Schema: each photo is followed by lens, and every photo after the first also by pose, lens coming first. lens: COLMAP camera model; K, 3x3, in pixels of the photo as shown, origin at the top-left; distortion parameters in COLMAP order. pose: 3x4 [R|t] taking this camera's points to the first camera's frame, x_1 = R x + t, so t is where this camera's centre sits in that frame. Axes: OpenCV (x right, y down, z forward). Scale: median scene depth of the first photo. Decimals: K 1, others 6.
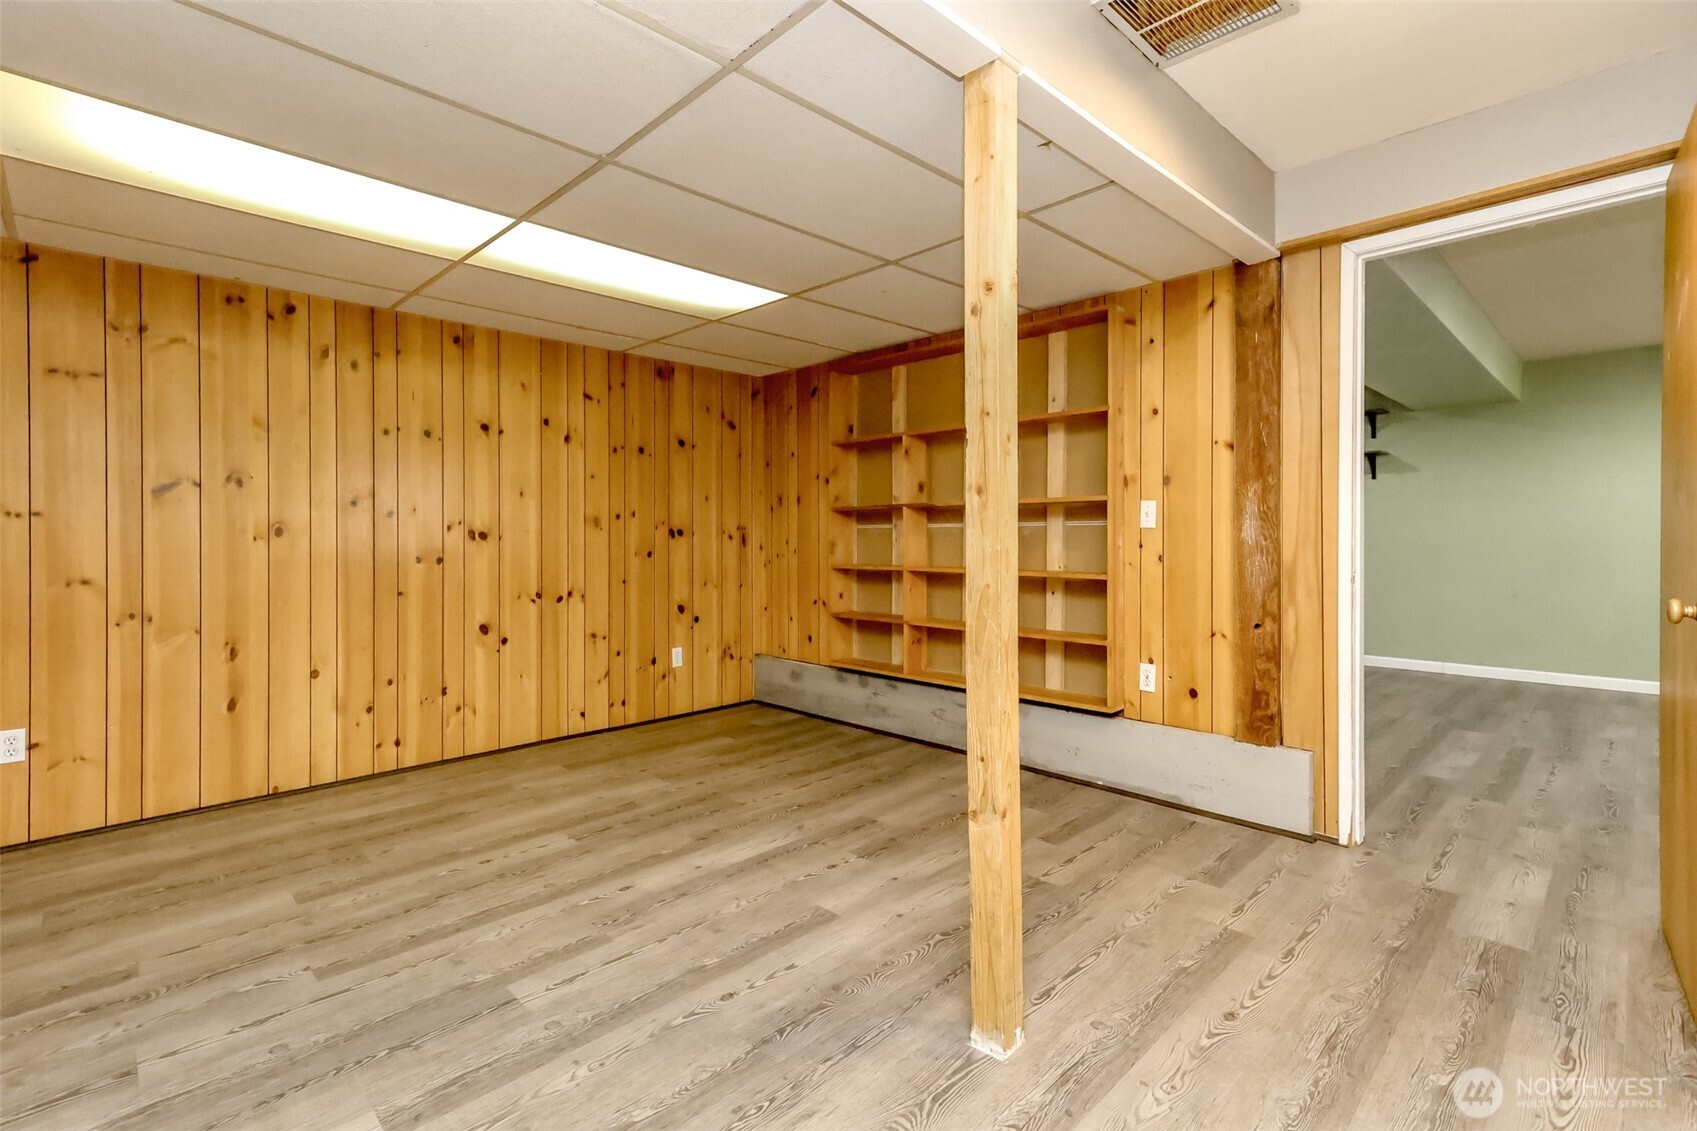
lens RADIAL K [[772.5, 0, 872.9], [0, 772.5, 539.1], [0, 0, 1]] dist [0.017120, -0.000778]
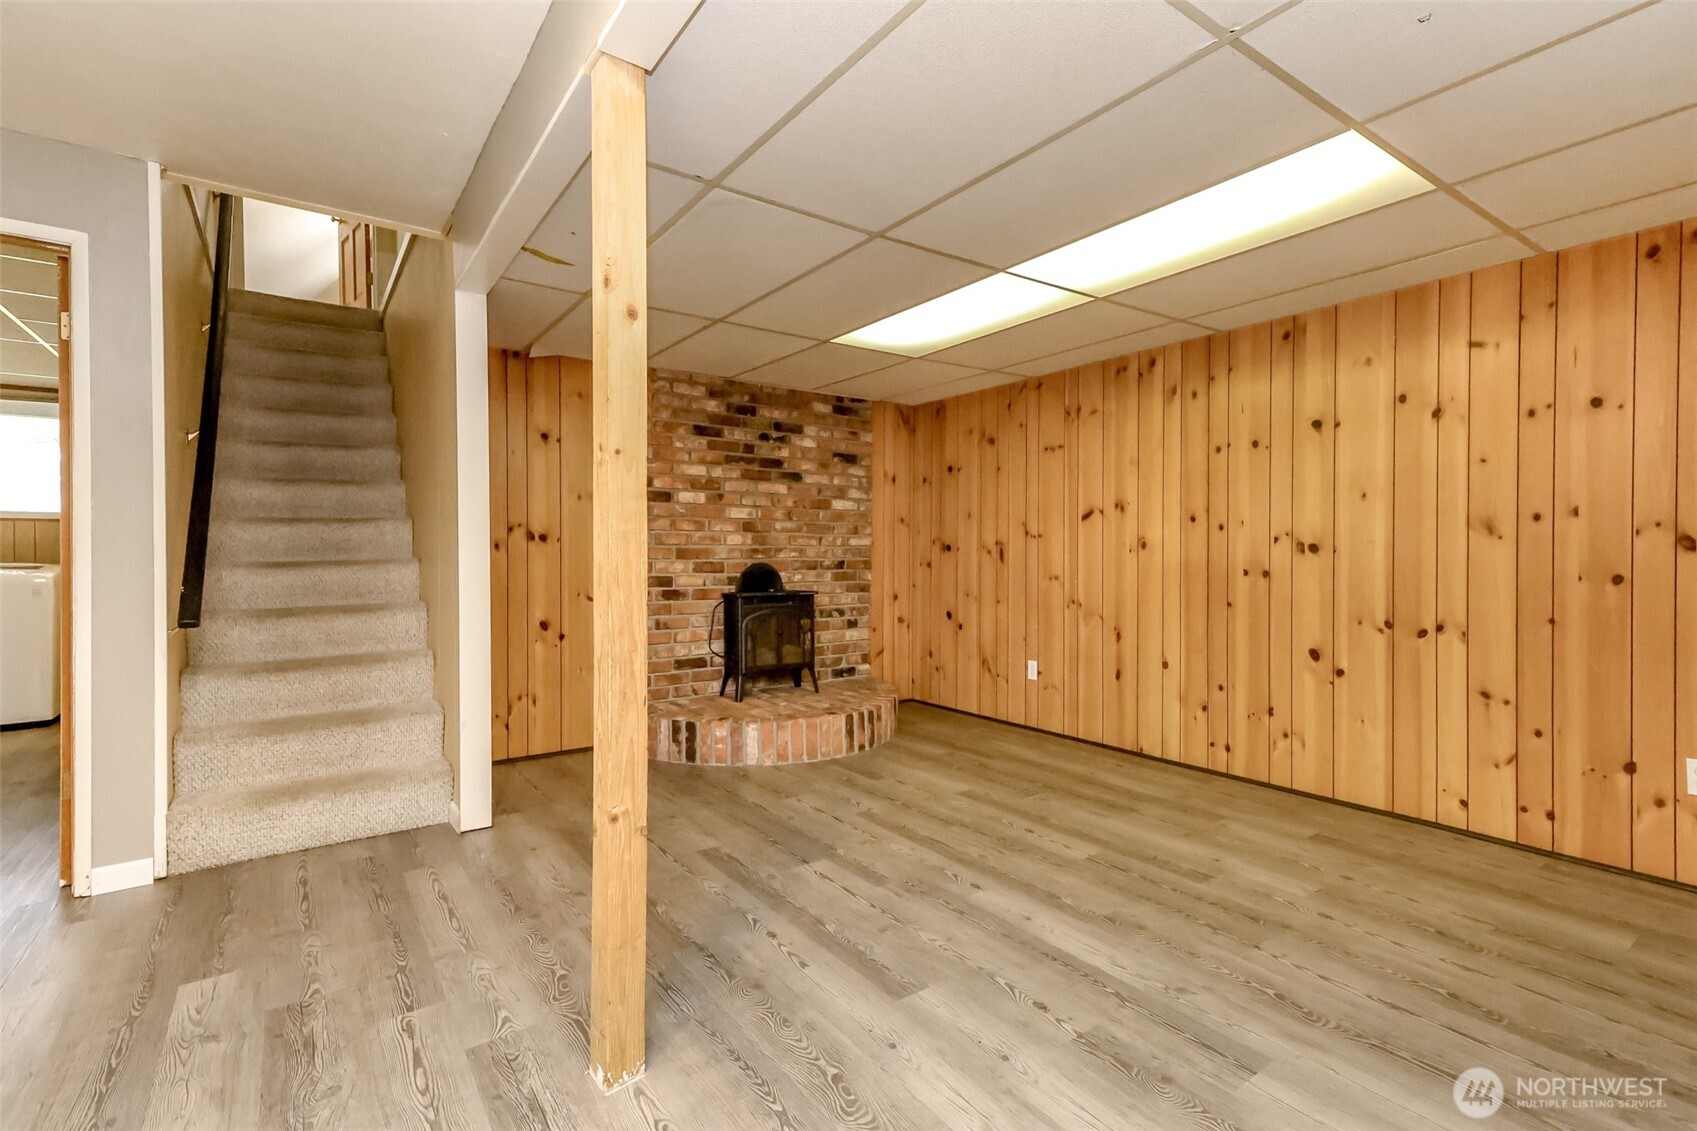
lens RADIAL K [[772.5, 0, 841.3], [0, 772.5, 558.7], [0, 0, 1]] dist [0.017120, -0.000778]
pose [[-0.180102, 0.012704, -0.983566, 0.565426], [-0.002685, 0.999907, 0.013406, -0.003141], [0.983644, 0.005055, -0.180051, 0.776908]]
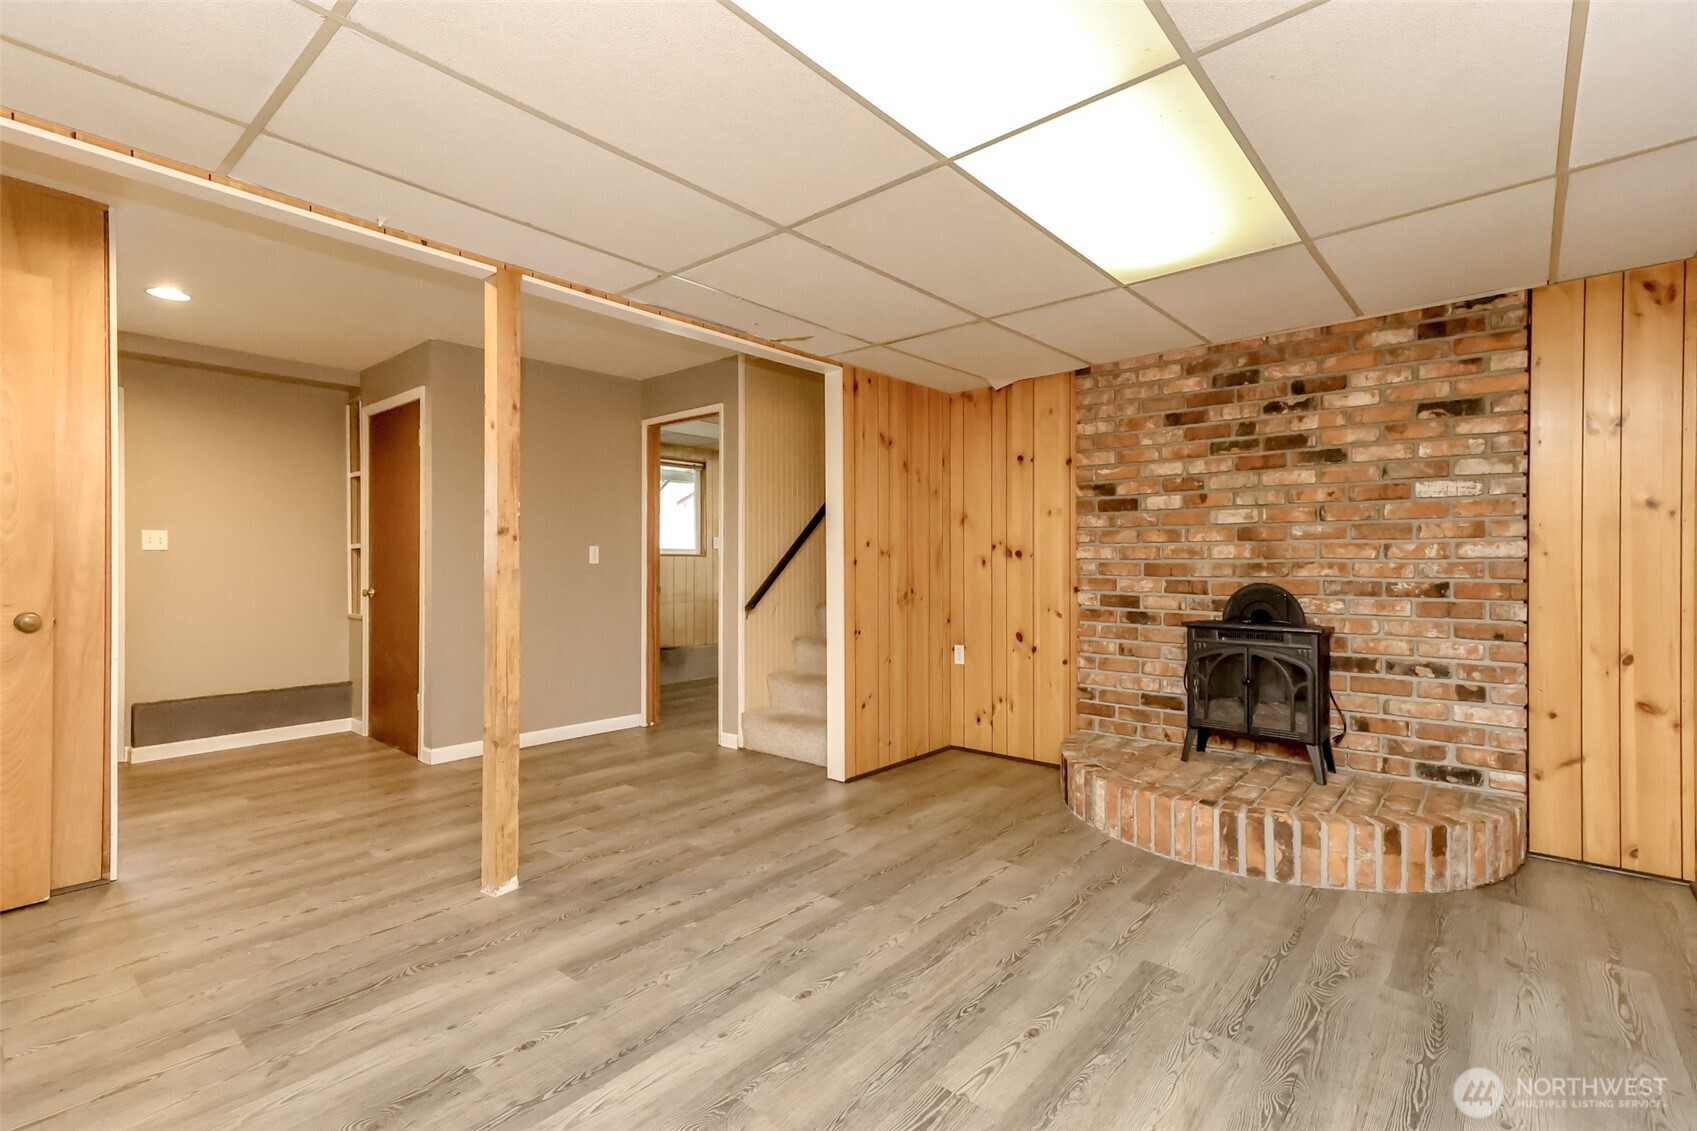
lens RADIAL K [[772.5, 0, 859.4], [0, 772.5, 562.3], [0, 0, 1]] dist [0.017120, -0.000778]
pose [[-0.998076, 0.003774, -0.061889, -0.251910], [0.003814, 0.999993, -0.000536, -0.005287], [0.061886, -0.000771, -0.998083, 1.406125]]
